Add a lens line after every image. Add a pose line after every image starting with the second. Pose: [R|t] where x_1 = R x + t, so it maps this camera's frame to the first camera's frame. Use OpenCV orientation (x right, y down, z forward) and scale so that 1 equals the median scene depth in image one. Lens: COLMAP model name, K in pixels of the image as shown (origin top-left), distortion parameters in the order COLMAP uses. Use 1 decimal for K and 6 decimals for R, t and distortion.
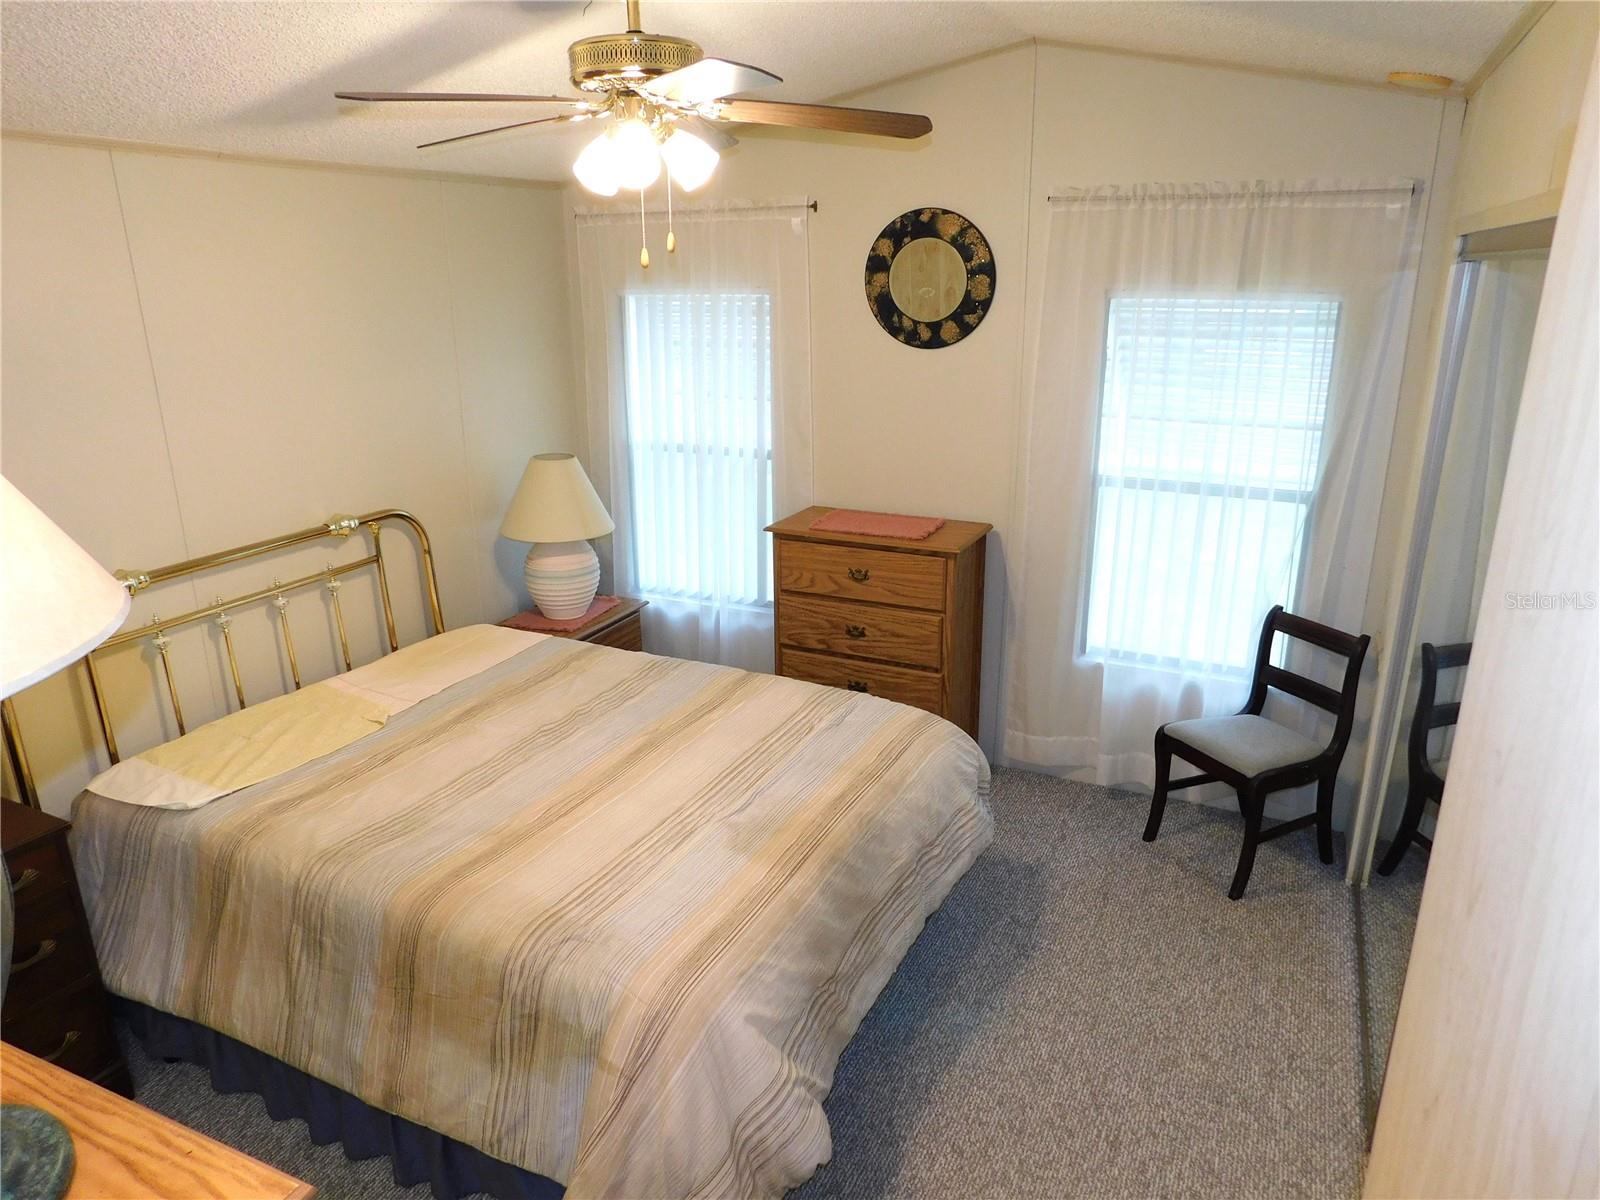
lens RADIAL K [[1062.8, 0, 800.0], [0, 1062.8, 600.0], [0, 0, 1]] dist [-0.072911, 0.063691]
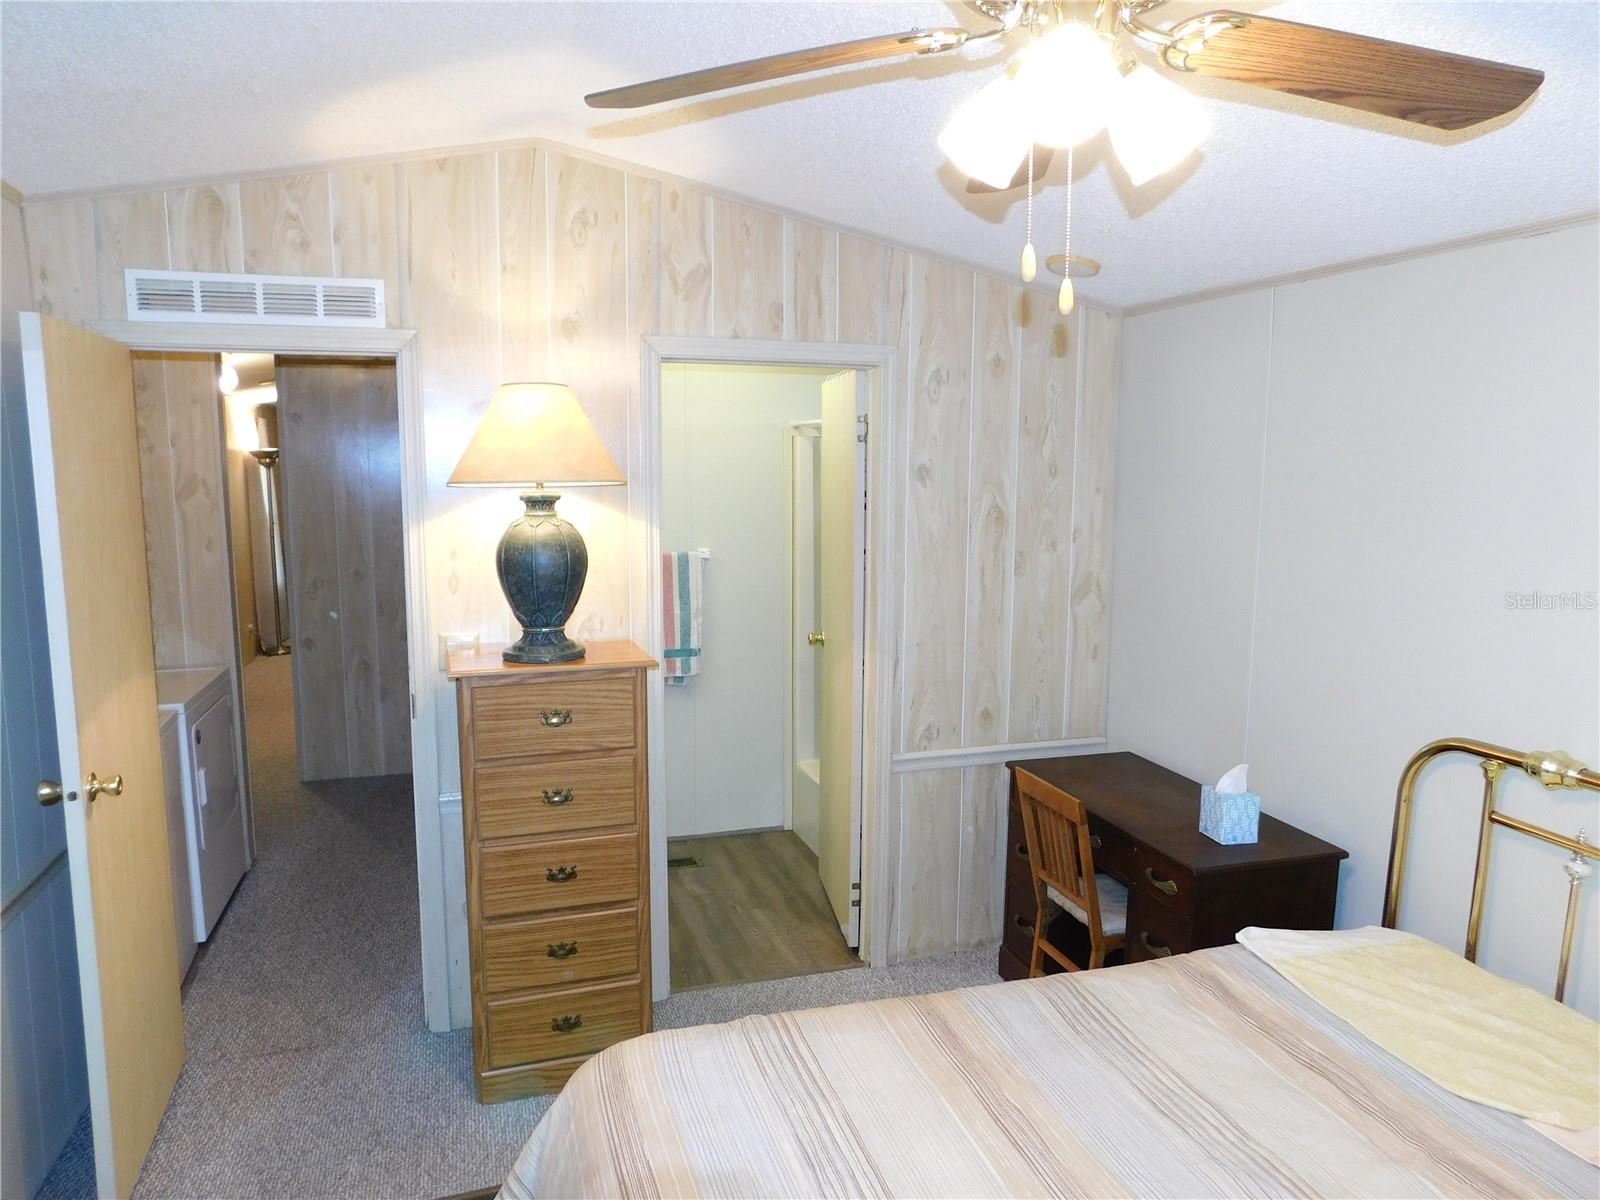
lens RADIAL K [[1062.8, 0, 800.0], [0, 1062.8, 600.0], [0, 0, 1]] dist [-0.072911, 0.063691]
pose [[-0.723462, 0.095484, -0.683729, 0.259214], [-0.209401, 0.913380, 0.349125, -0.271380], [0.657840, 0.395753, -0.640802, 1.037687]]
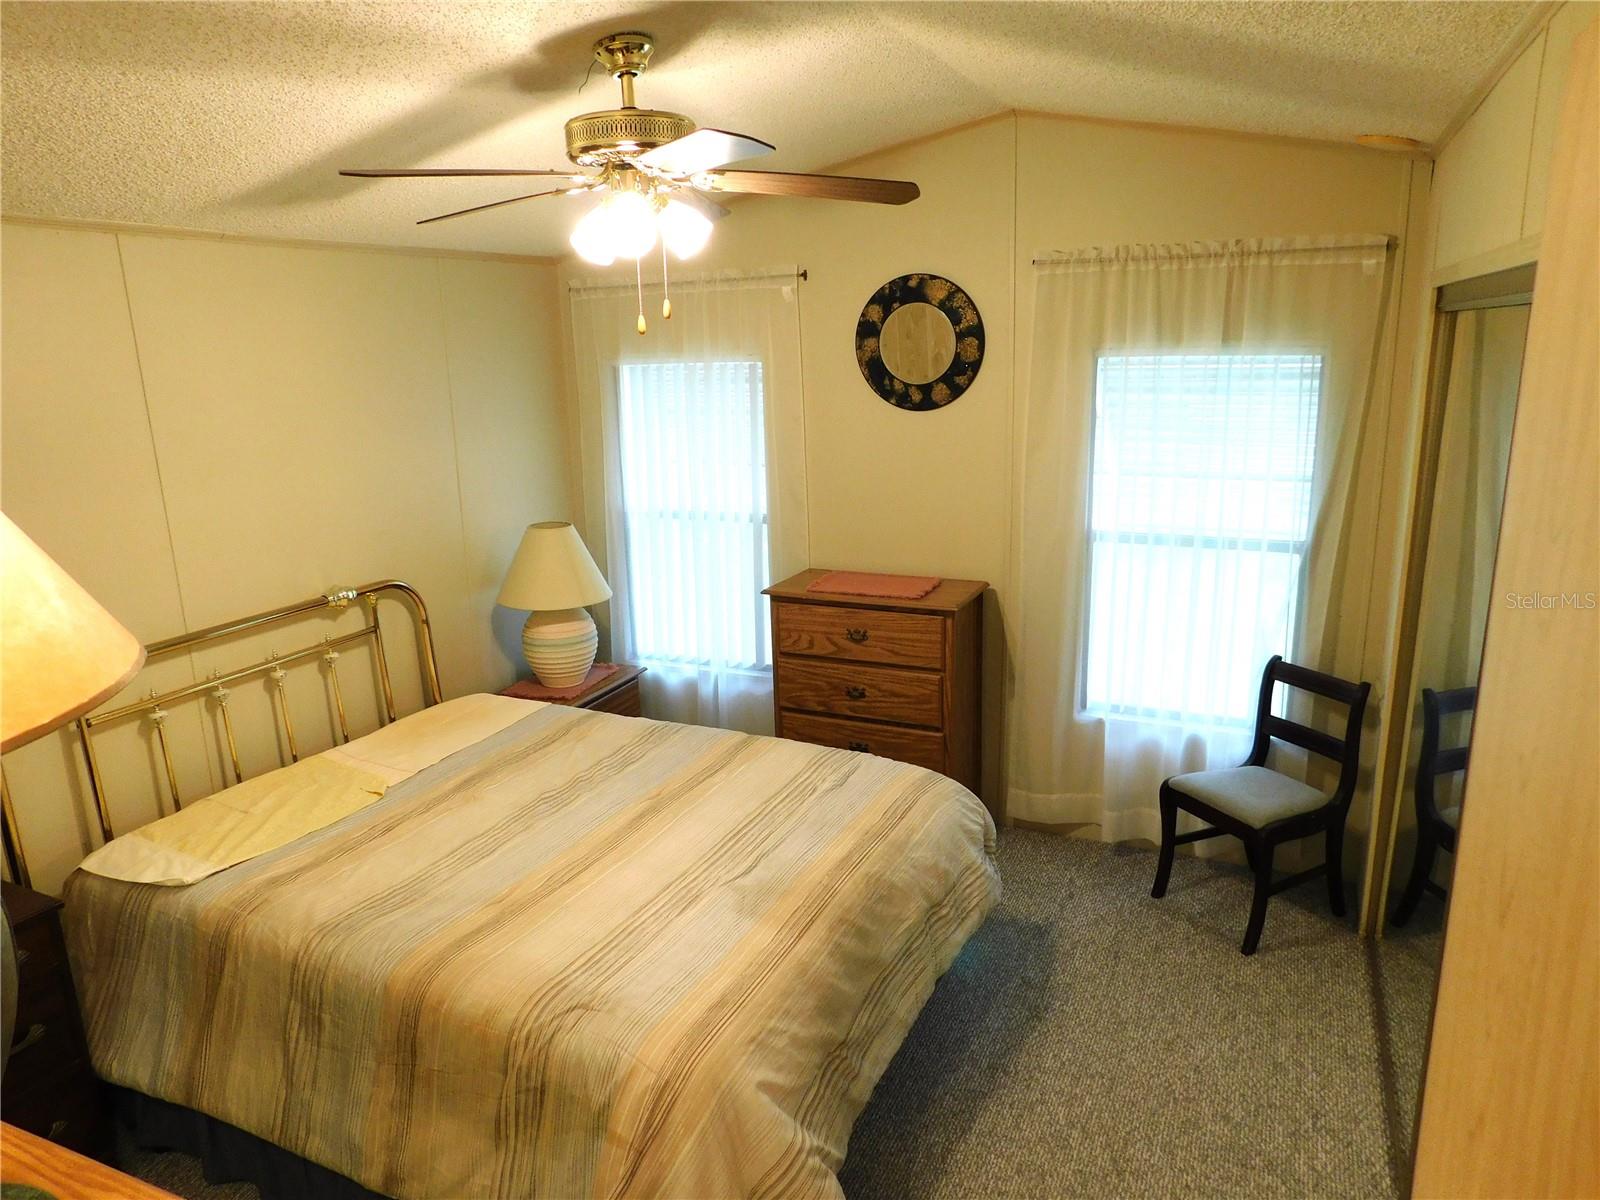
lens RADIAL K [[1062.8, 0, 800.0], [0, 1062.8, 600.0], [0, 0, 1]] dist [-0.072911, 0.063691]
pose [[0.999728, -0.022489, 0.006256, -0.005138], [0.022844, 0.997685, -0.064053, 0.007293], [-0.004801, 0.064178, 0.997927, -0.000533]]
